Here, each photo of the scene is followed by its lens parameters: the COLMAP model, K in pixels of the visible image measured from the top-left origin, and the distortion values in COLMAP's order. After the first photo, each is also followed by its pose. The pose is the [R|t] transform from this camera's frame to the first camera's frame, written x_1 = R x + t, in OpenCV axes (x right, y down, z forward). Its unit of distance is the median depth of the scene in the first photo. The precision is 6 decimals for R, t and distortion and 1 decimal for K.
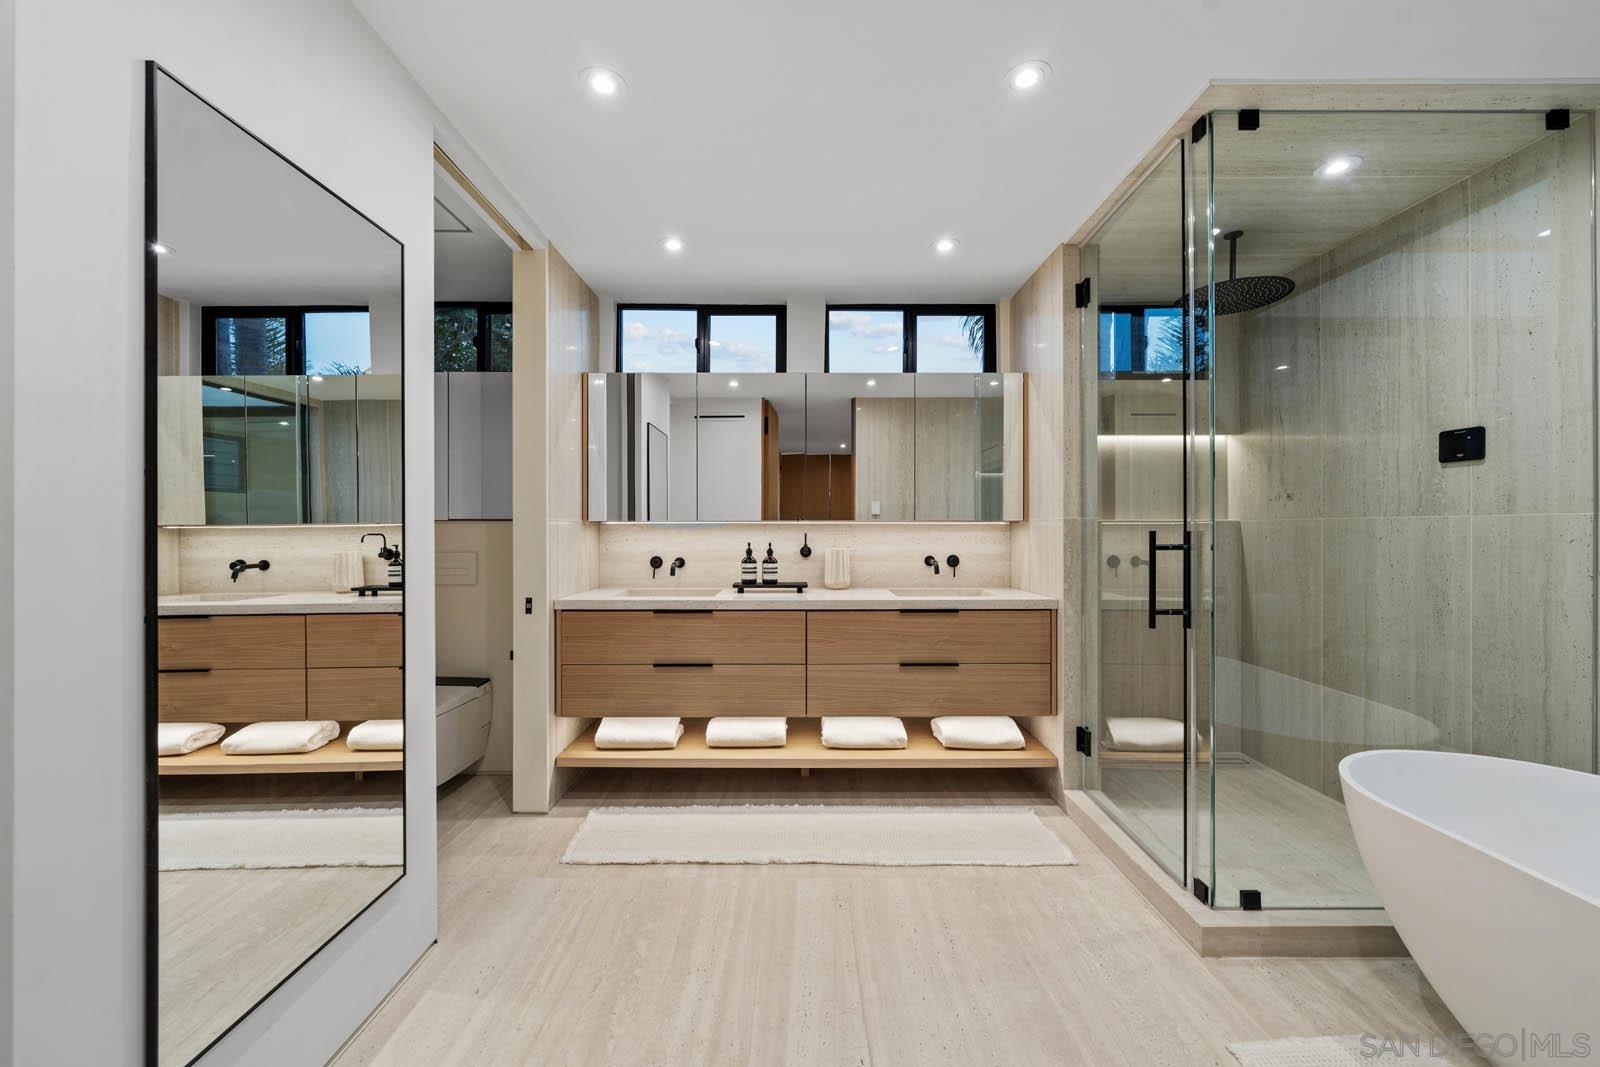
lens RADIAL K [[626.2, 0, 800.0], [0, 626.2, 533.5], [0, 0, 1]] dist [0.000927, 0.000201]
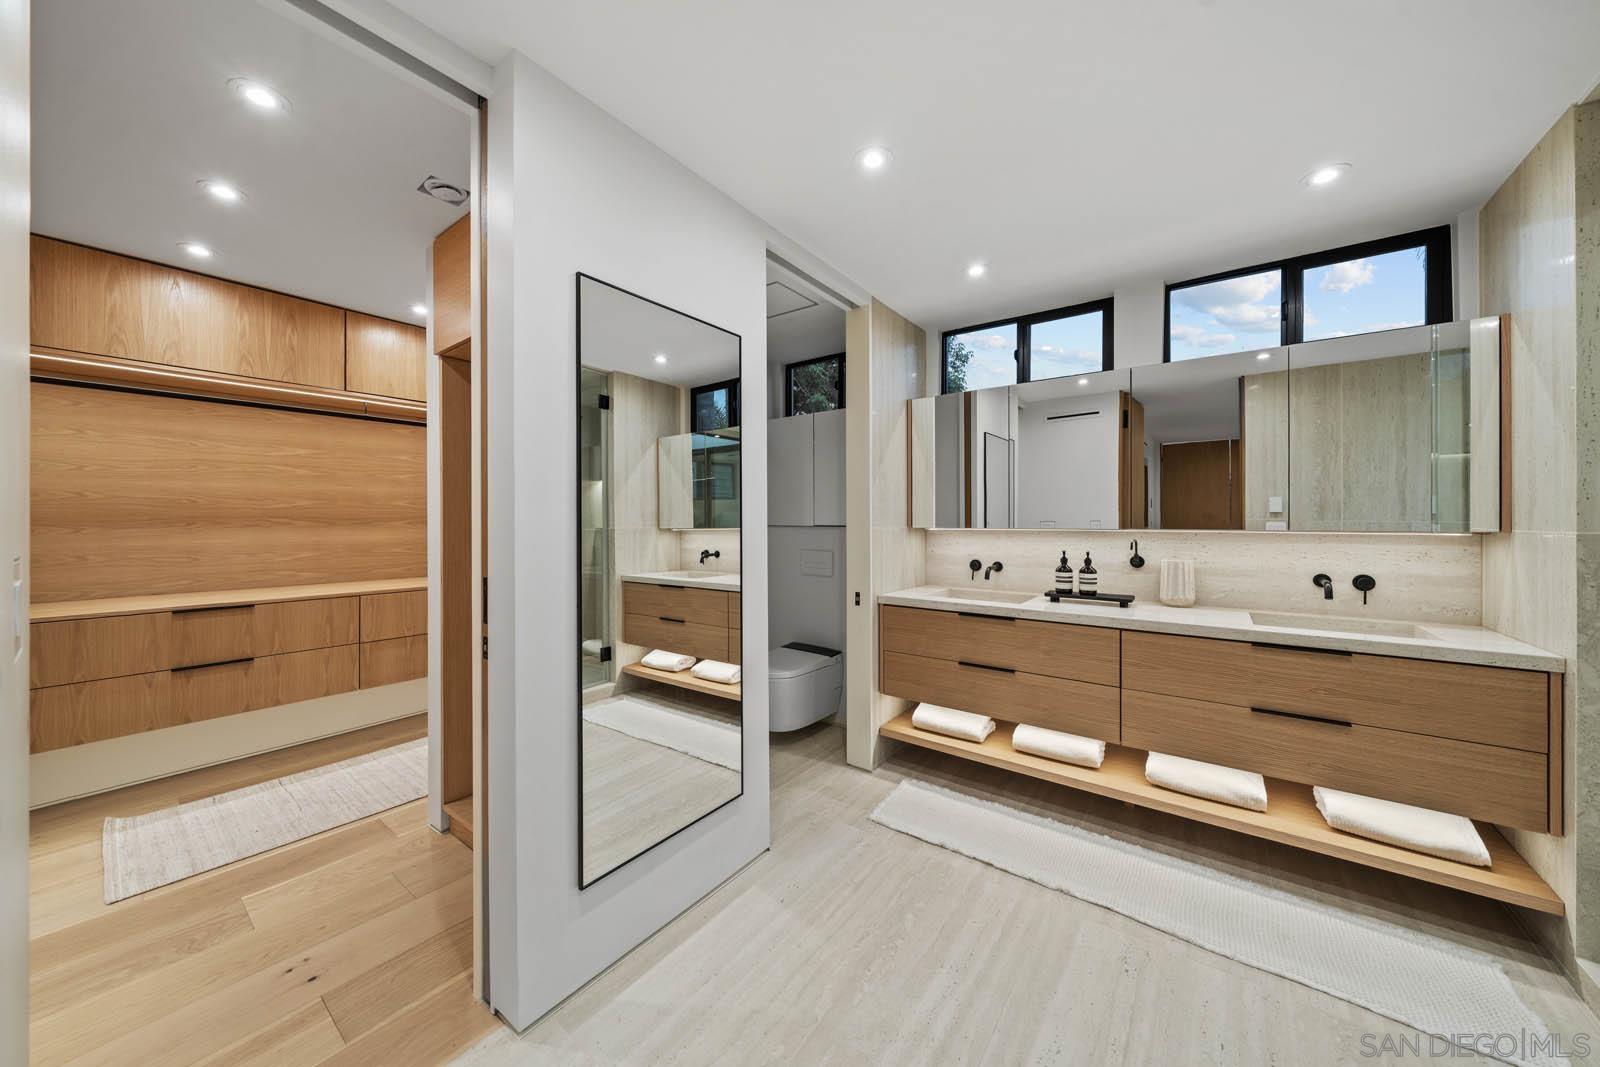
lens RADIAL K [[552.6, 0, 797.4], [0, 552.6, 524.4], [0, 0, 1]] dist [-0.001892, -0.000012]
pose [[0.795478, 0.004684, -0.605964, 0.116913], [-0.002273, 0.999986, 0.004745, -0.031947], [0.605978, -0.002397, 0.795478, 0.065307]]
